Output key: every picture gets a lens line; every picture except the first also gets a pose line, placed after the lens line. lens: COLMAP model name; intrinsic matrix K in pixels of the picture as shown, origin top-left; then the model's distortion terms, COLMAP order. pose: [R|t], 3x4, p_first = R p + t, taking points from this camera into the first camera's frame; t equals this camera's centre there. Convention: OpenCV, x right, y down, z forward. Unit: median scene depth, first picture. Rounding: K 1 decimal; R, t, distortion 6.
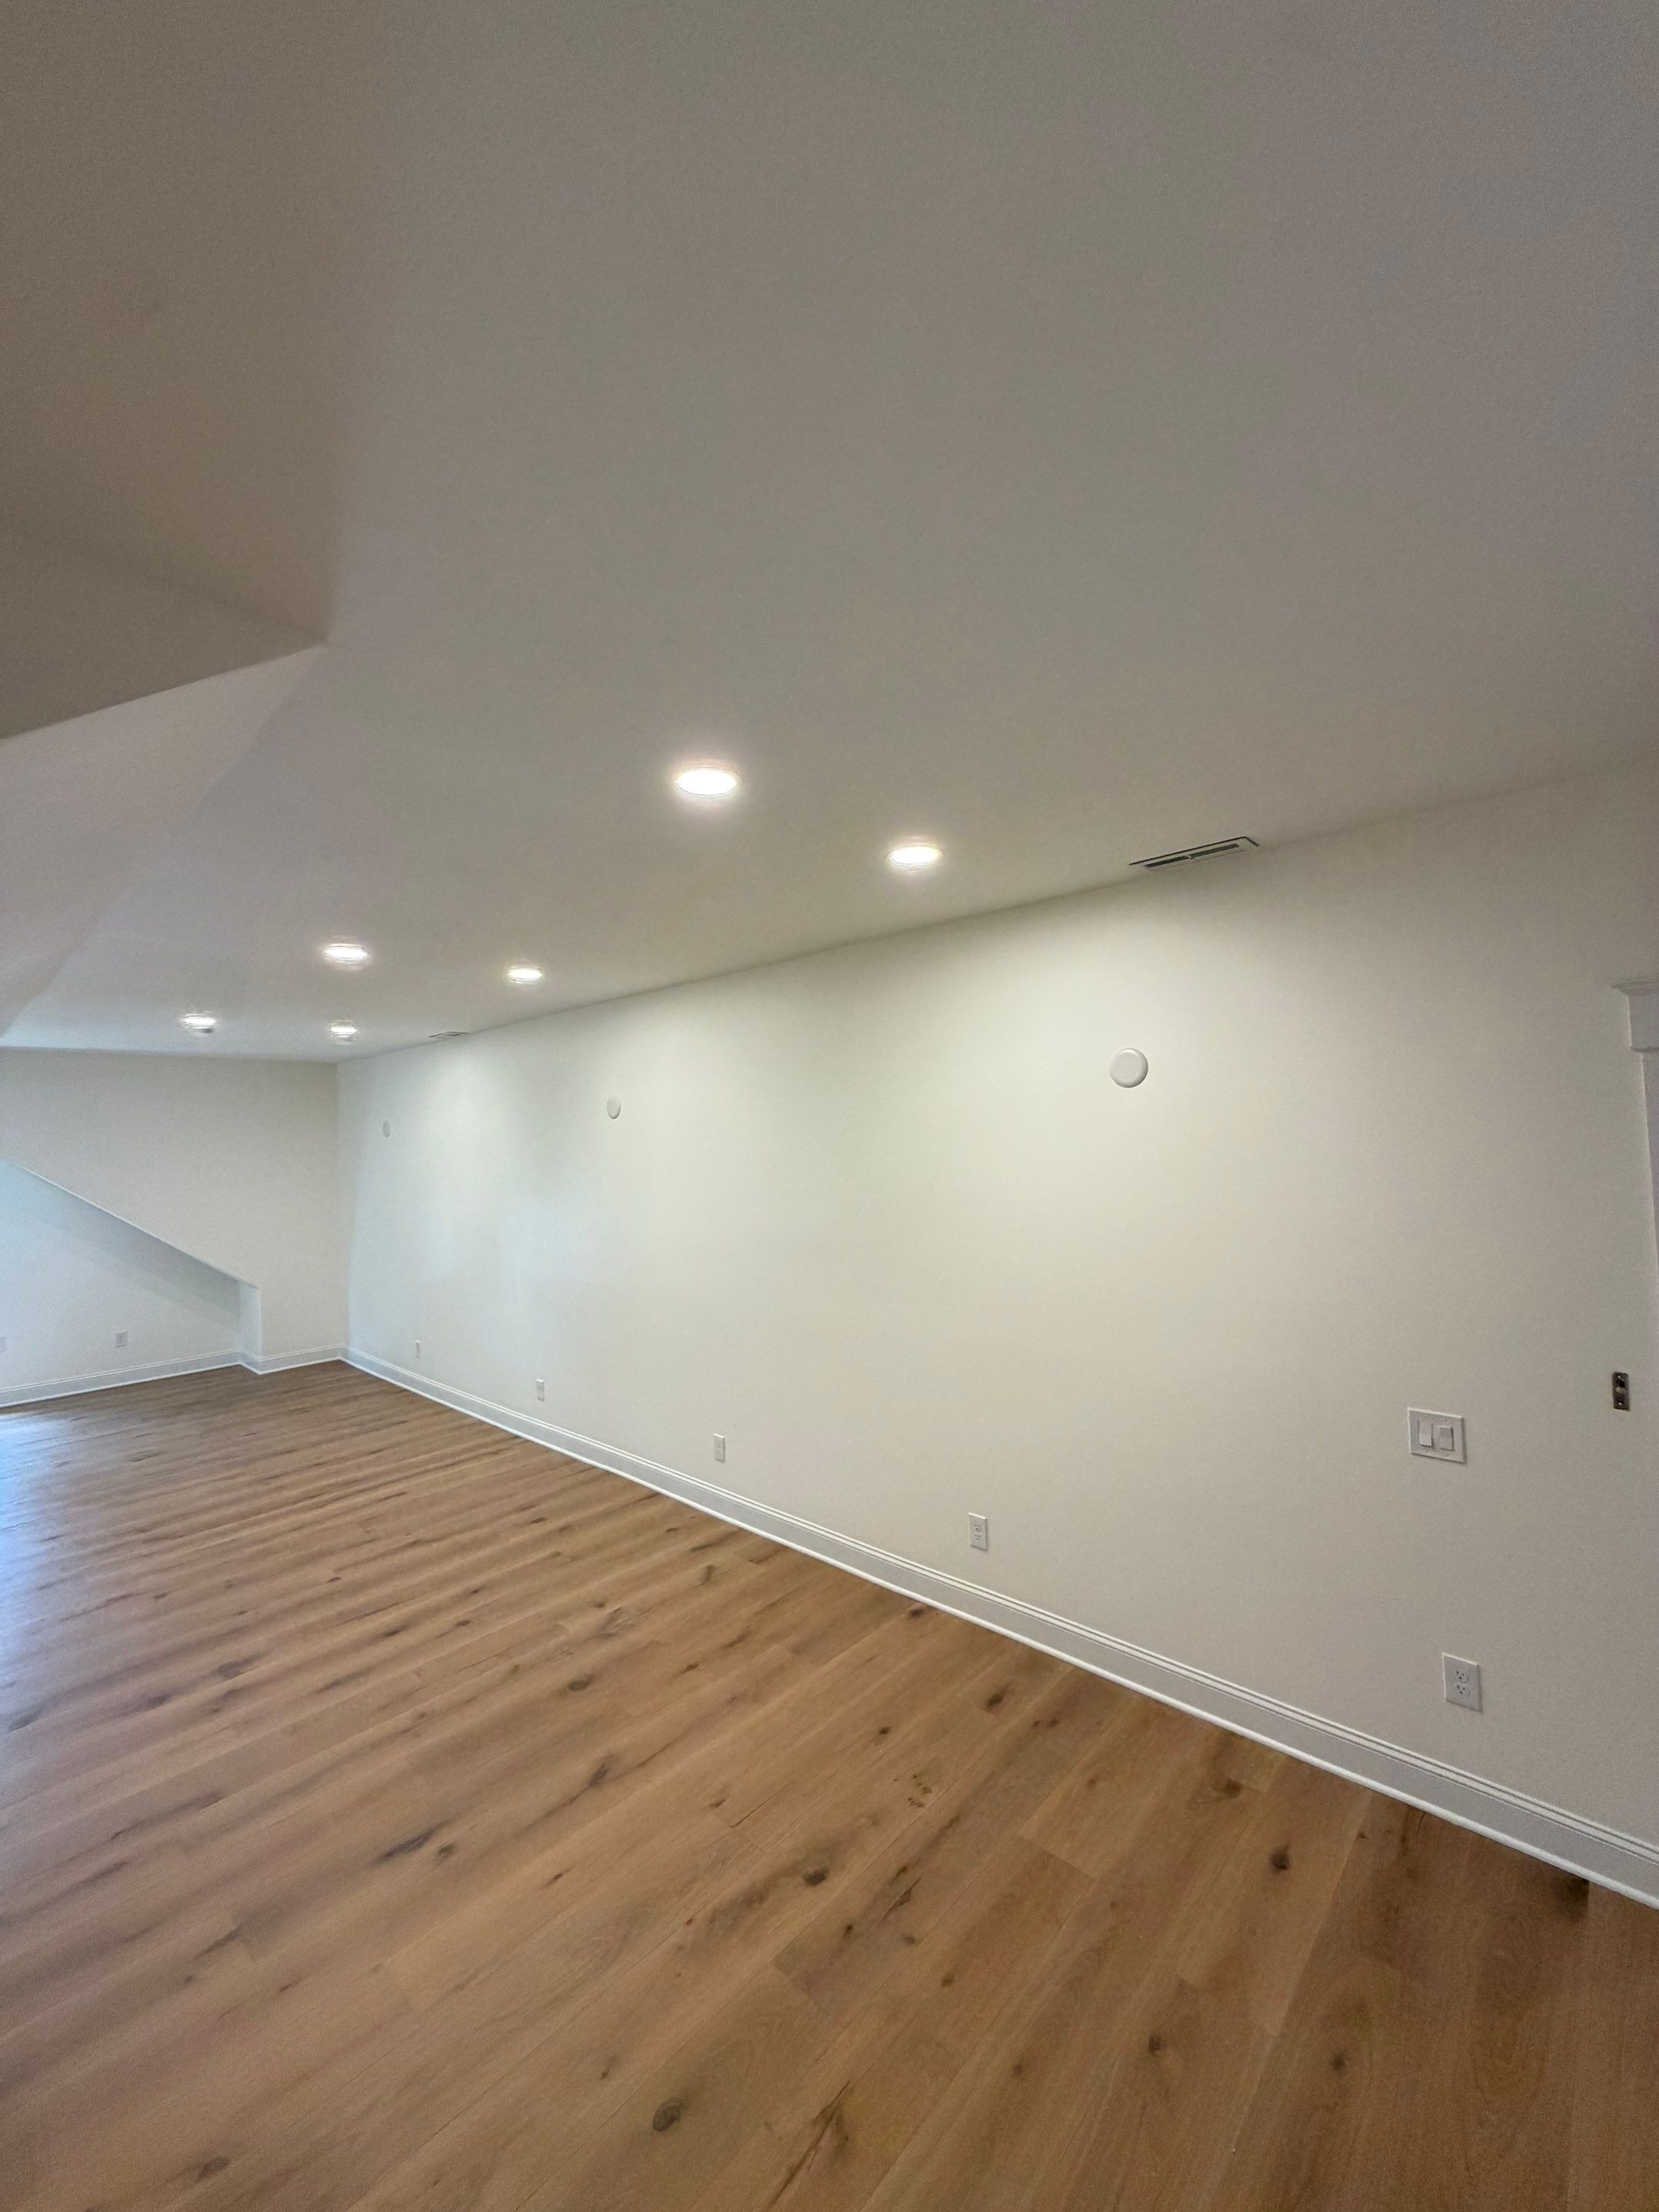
lens RADIAL K [[879.9, 0, 827.8], [0, 879.9, 1105.1], [0, 0, 1]] dist [0.000557, 0.000156]
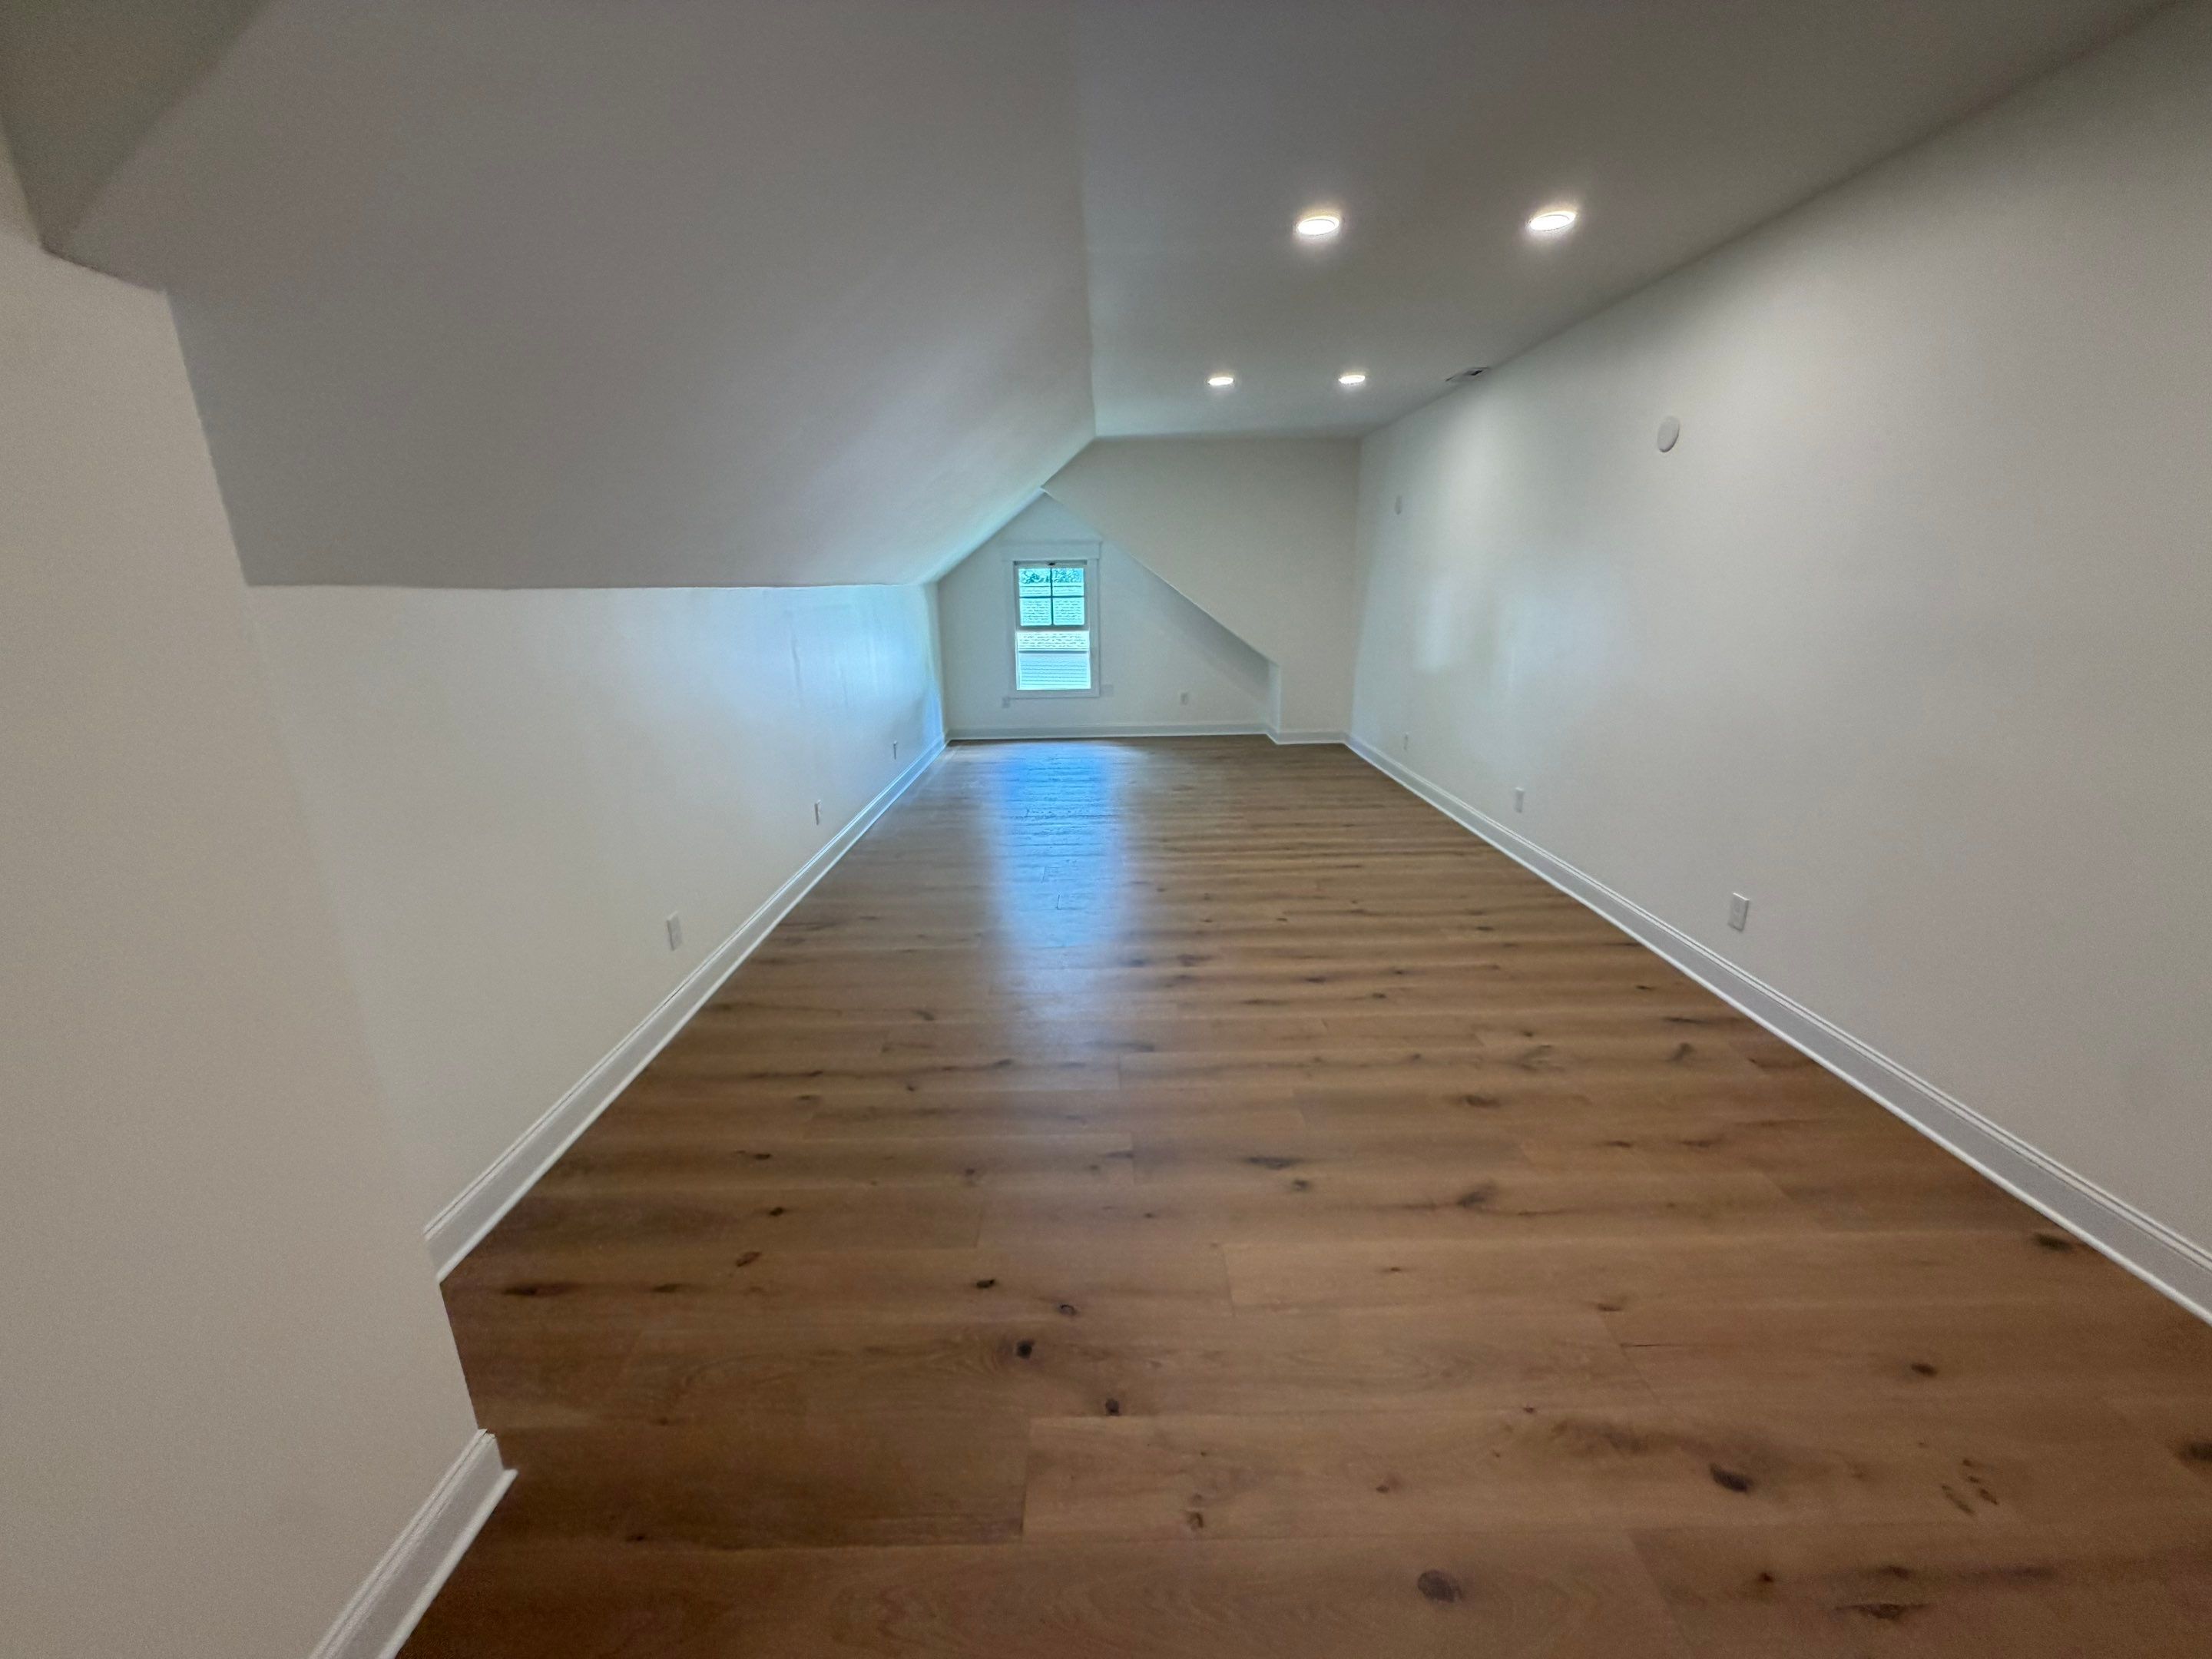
lens RADIAL K [[879.9, 0, 1104.6], [0, 879.9, 831.8], [0, 0, 1]] dist [0.000557, 0.000156]
pose [[0.686770, 0.221118, -0.692426, 0.009808], [0.021494, 0.946013, 0.323416, 0.097031], [0.726557, -0.236996, 0.644941, 0.197517]]
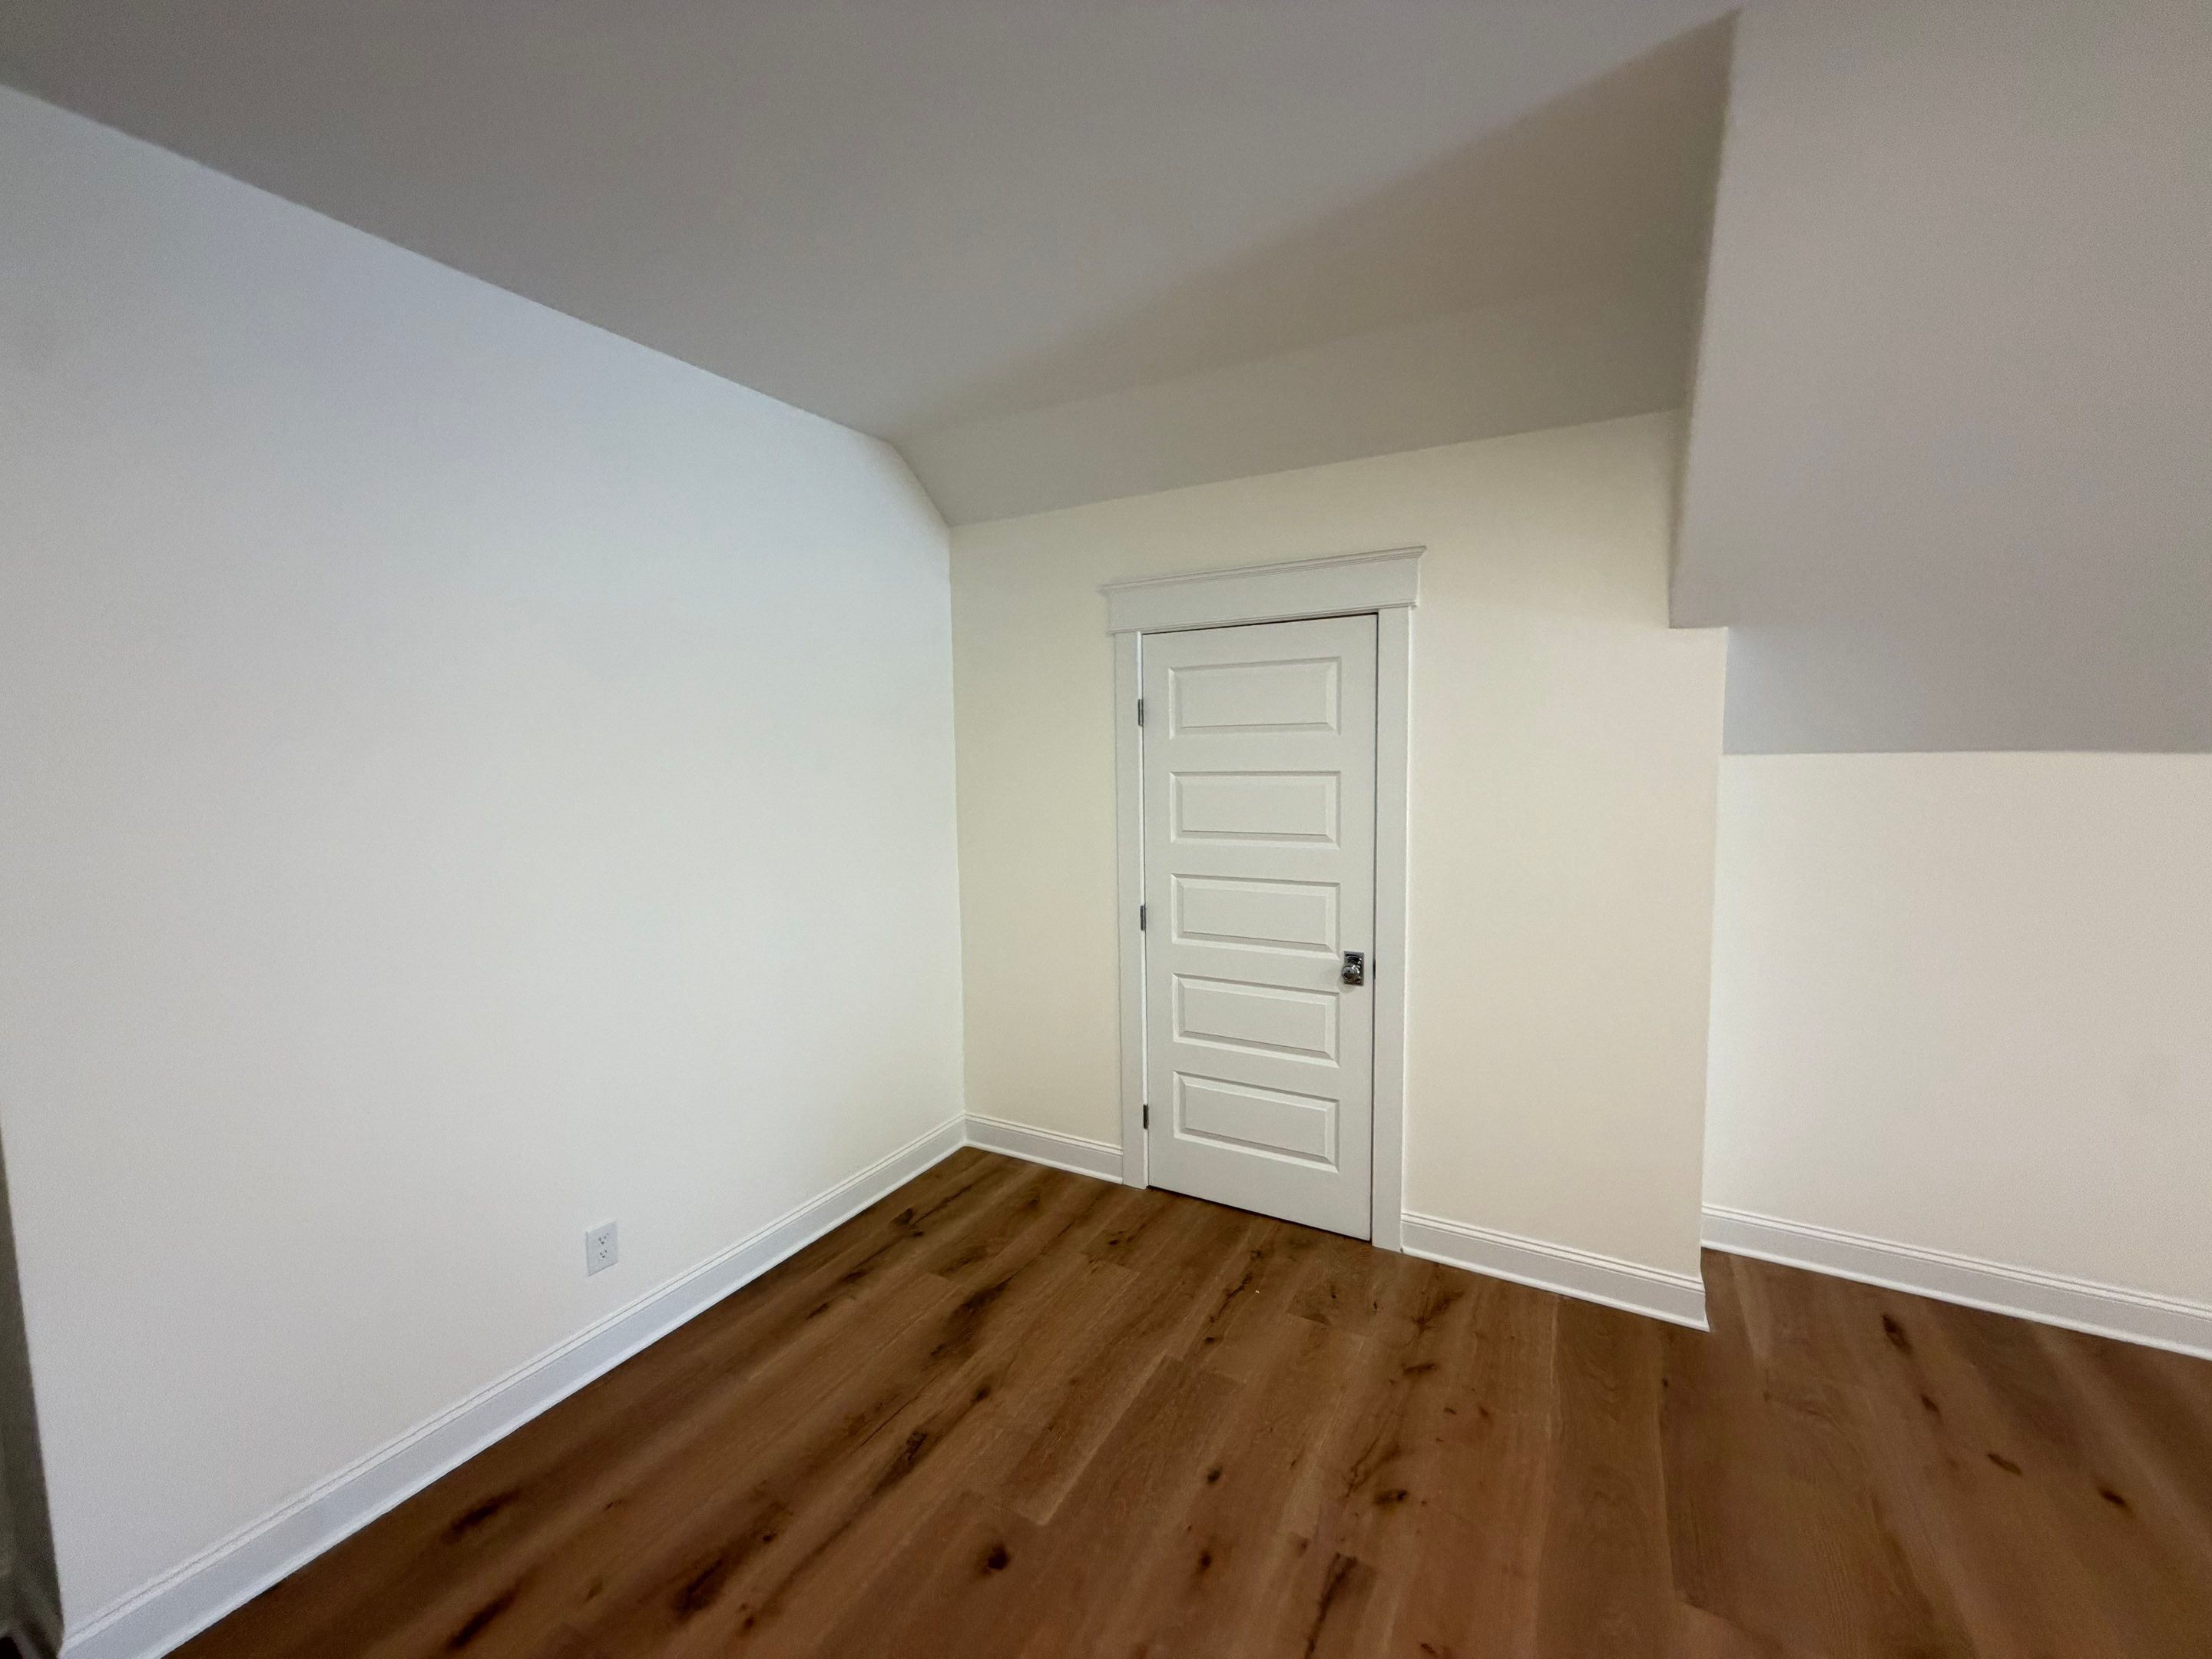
lens RADIAL K [[879.9, 0, 1106.4], [0, 879.9, 828.3], [0, 0, 1]] dist [0.000557, 0.000156]
pose [[-0.970565, 0.070199, -0.230380, 0.143019], [0.058206, 0.996592, 0.058455, 0.096956], [0.233699, 0.043324, -0.971343, 0.735903]]
